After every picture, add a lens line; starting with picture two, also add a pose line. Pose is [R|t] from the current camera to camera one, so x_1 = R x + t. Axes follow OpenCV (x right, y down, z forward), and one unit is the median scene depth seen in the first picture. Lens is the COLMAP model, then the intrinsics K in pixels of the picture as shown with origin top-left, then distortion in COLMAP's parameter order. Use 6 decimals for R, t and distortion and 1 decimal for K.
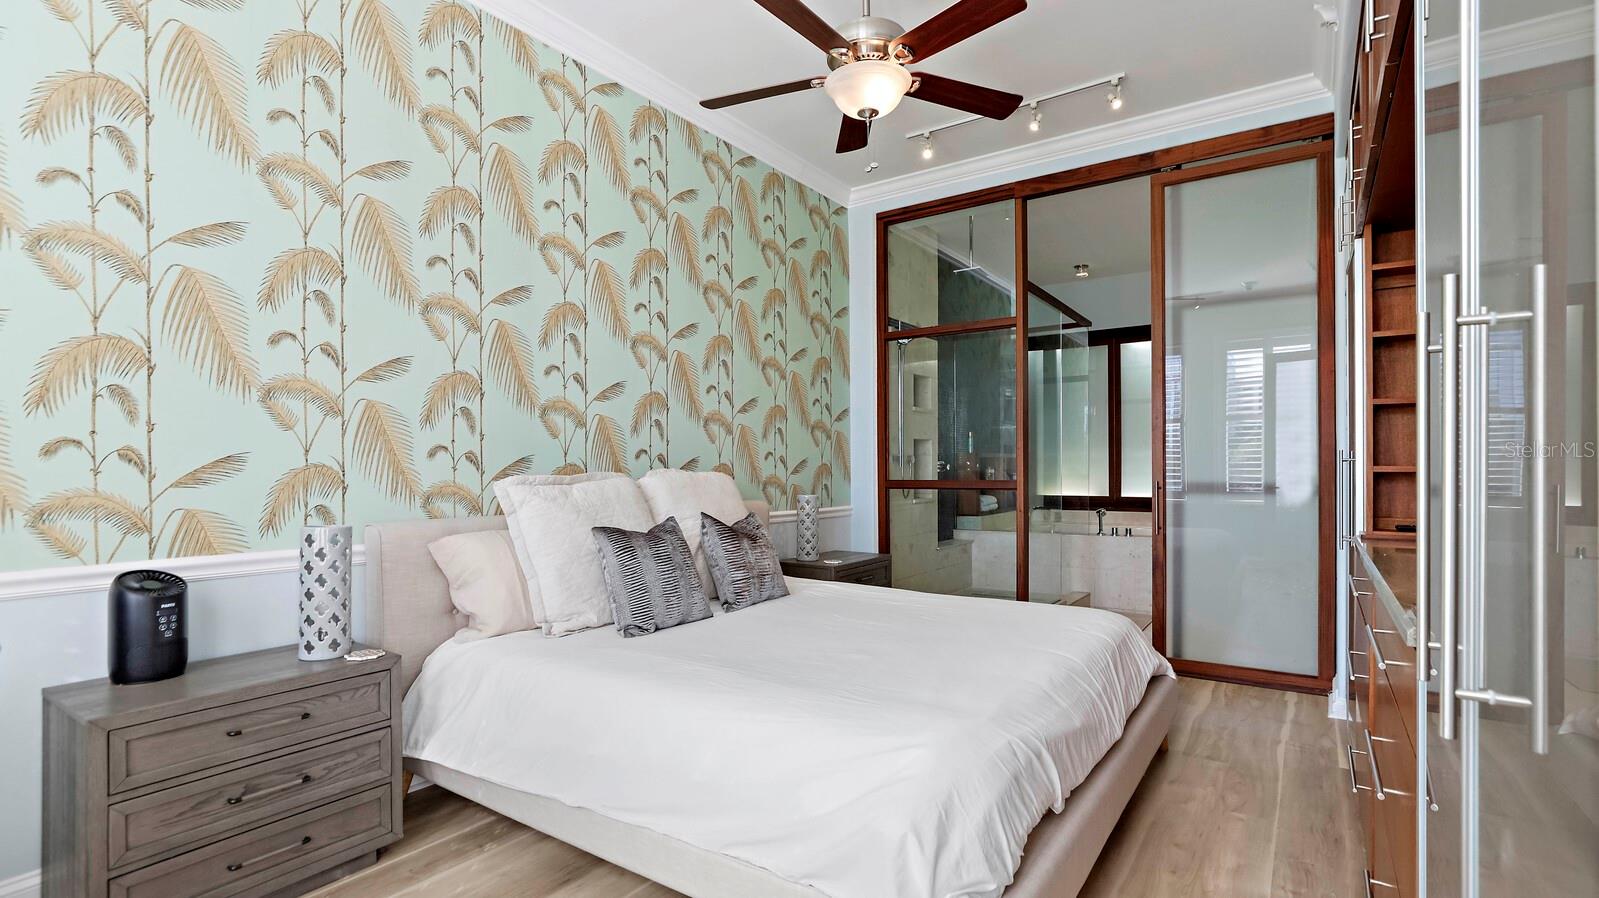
lens RADIAL K [[744.9, 0, 814.4], [0, 744.9, 470.6], [0, 0, 1]] dist [-0.035529, 0.012091]
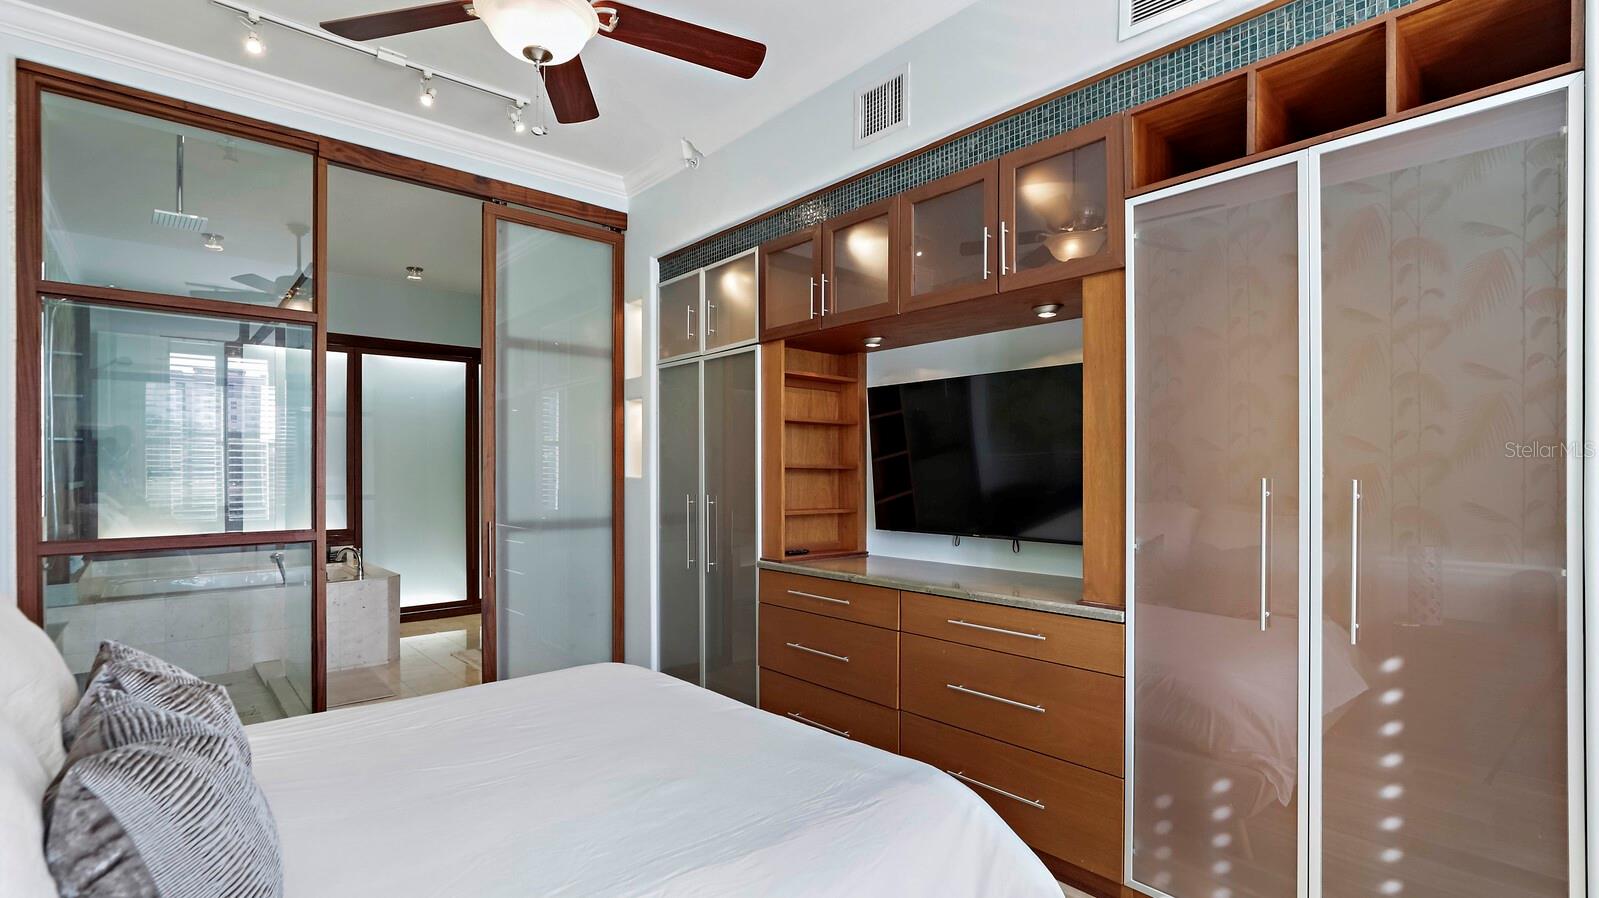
lens RADIAL K [[744.9, 0, 793.4], [0, 744.9, 473.9], [0, 0, 1]] dist [-0.035529, 0.012091]
pose [[0.229238, 0.001905, 0.973369, -0.393366], [0.001278, 0.999997, -0.002258, -0.046381], [-0.973370, 0.001761, 0.229235, 0.404243]]
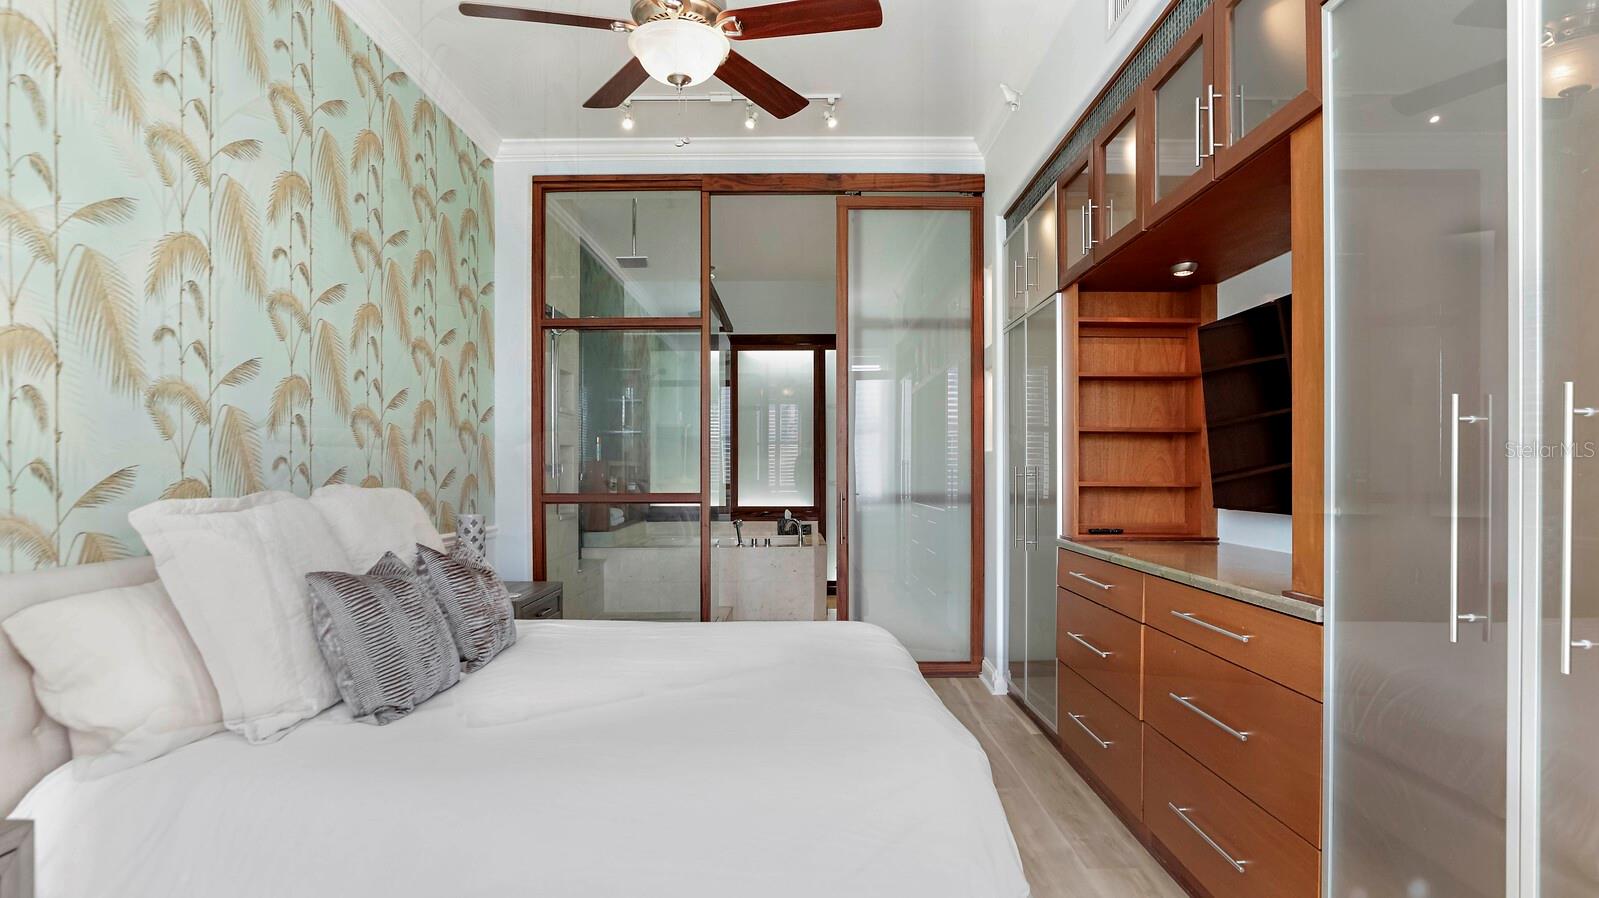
lens RADIAL K [[826.7, 0, 805.7], [0, 826.7, 475.1], [0, 0, 1]] dist [-0.032872, 0.002817]
pose [[0.819719, 0.000600, 0.572766, -0.246693], [-0.000081, 1.000000, -0.000932, -0.009650], [-0.572766, 0.000717, 0.819719, 0.082246]]
